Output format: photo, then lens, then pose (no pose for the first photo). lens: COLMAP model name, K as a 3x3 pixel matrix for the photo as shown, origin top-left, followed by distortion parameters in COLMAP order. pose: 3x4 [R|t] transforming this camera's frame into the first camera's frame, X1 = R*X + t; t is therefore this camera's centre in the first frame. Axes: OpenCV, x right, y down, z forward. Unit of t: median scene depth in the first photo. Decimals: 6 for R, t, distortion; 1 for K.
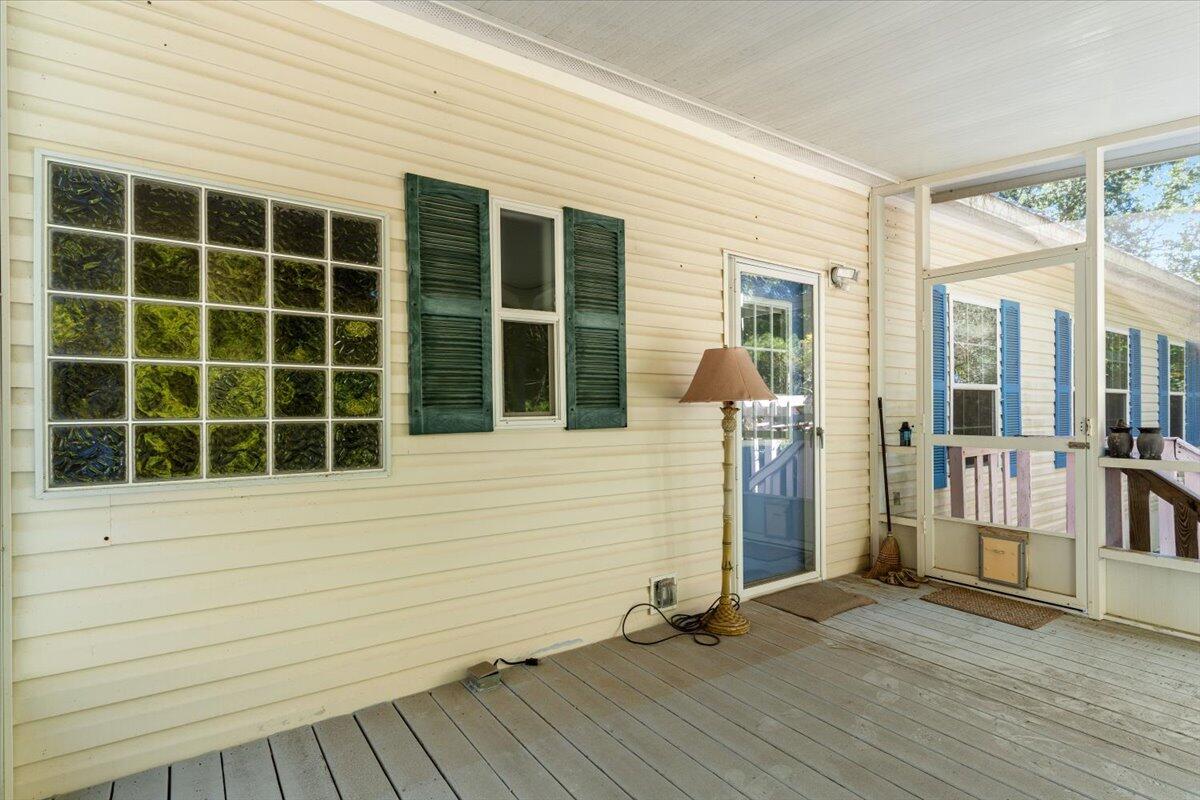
lens RADIAL K [[612.1, 0, 595.9], [0, 612.1, 412.7], [0, 0, 1]] dist [-0.002057, 0.003122]
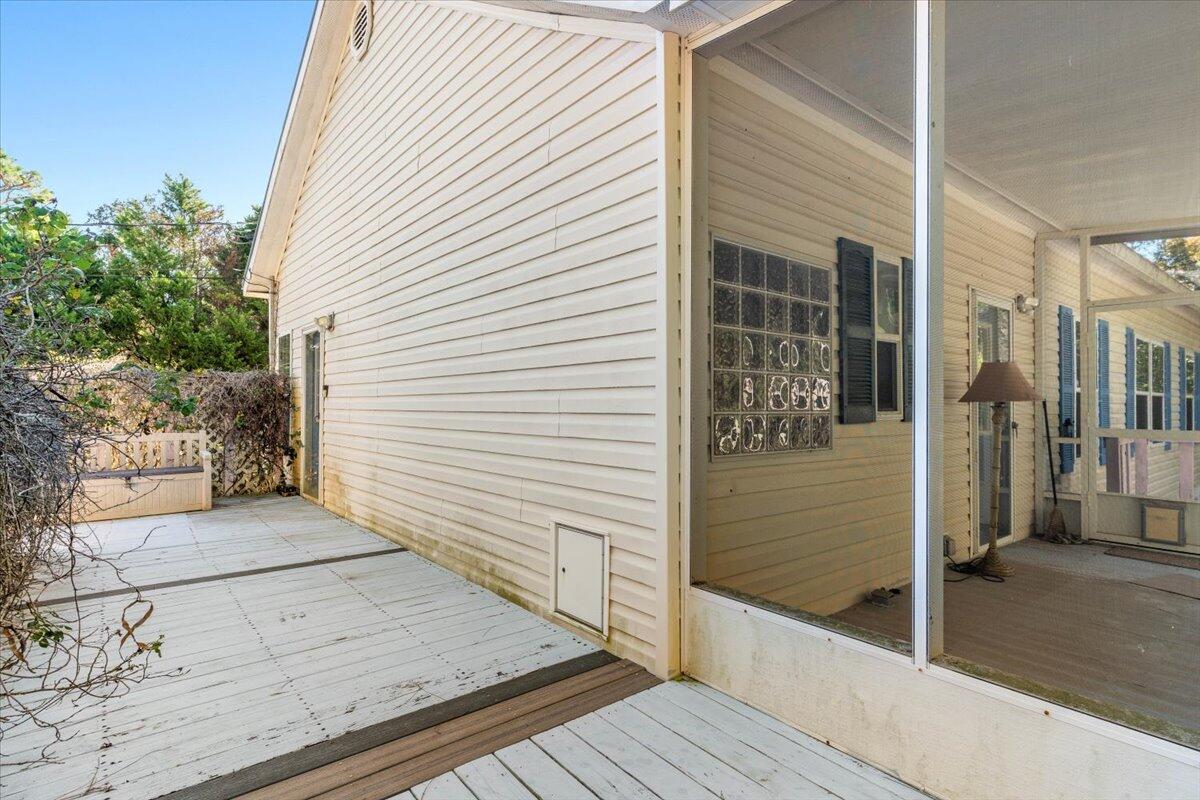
lens RADIAL K [[612.1, 0, 601.9], [0, 612.1, 399.2], [0, 0, 1]] dist [-0.002057, 0.003122]
pose [[0.998035, 0.012012, 0.061492, -0.607780], [-0.011345, 0.999873, -0.011189, 0.000542], [-0.061619, 0.010469, 0.998045, -0.234851]]
